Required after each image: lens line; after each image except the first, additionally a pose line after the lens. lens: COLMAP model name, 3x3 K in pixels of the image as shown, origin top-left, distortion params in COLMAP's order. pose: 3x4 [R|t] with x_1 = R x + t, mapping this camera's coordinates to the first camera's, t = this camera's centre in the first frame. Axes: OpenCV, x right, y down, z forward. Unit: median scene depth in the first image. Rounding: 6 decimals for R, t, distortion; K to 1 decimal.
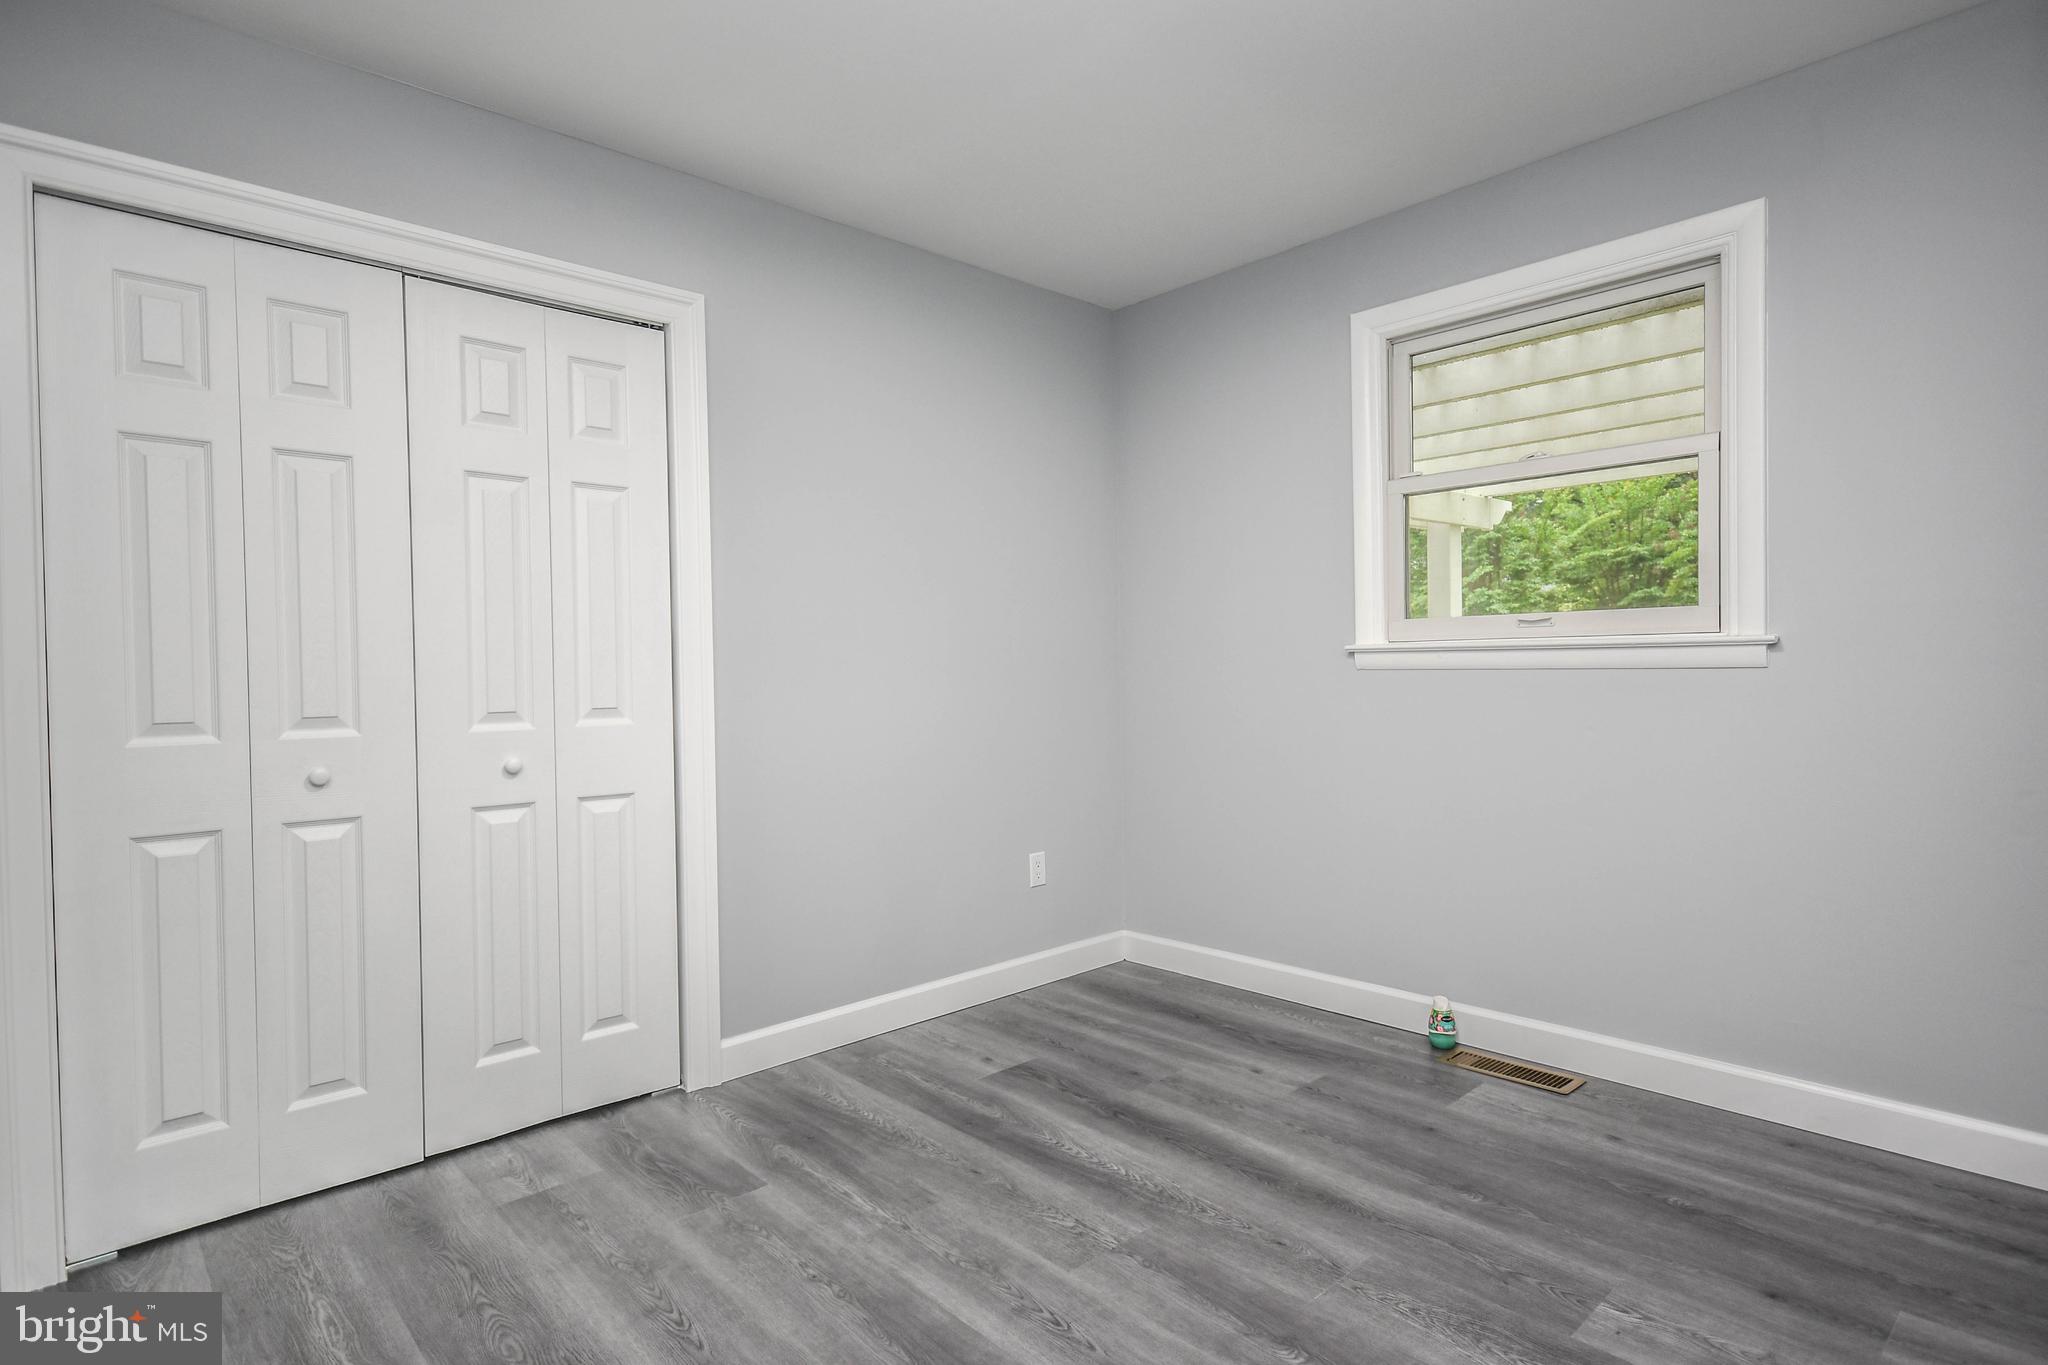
lens RADIAL K [[1062.9, 0, 1022.9], [0, 1062.9, 691.7], [0, 0, 1]] dist [0.001941, -0.000917]
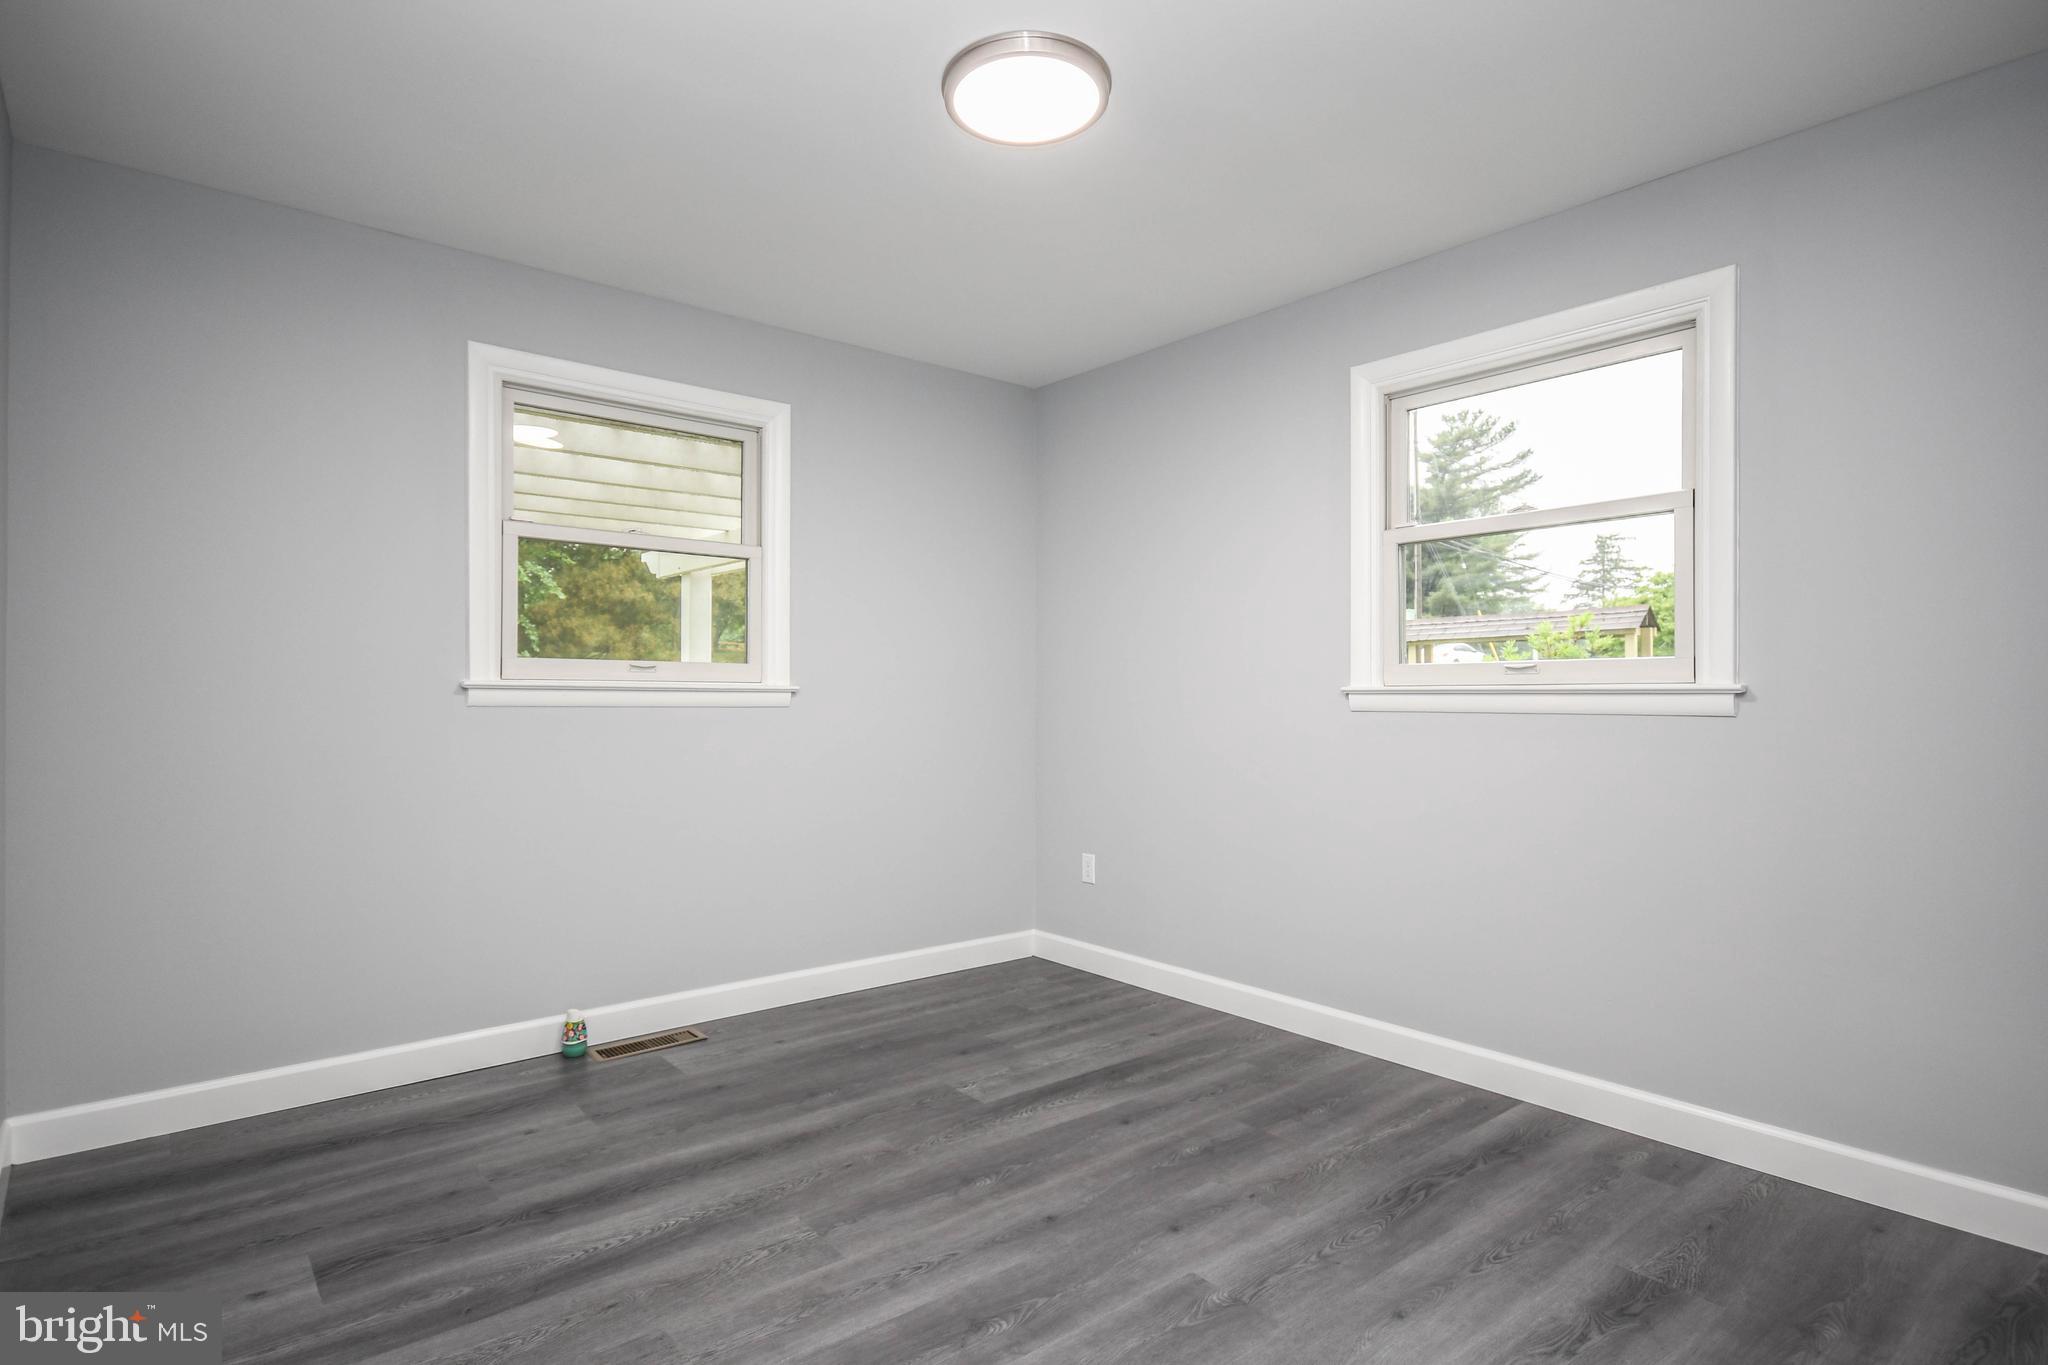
lens RADIAL K [[1062.9, 0, 1022.9], [0, 1062.9, 691.7], [0, 0, 1]] dist [0.001941, -0.000917]
pose [[0.046513, 0.020486, 0.998708, -0.814899], [0.019059, 0.999589, -0.021392, -0.005374], [-0.998736, 0.020029, 0.046104, 0.588686]]
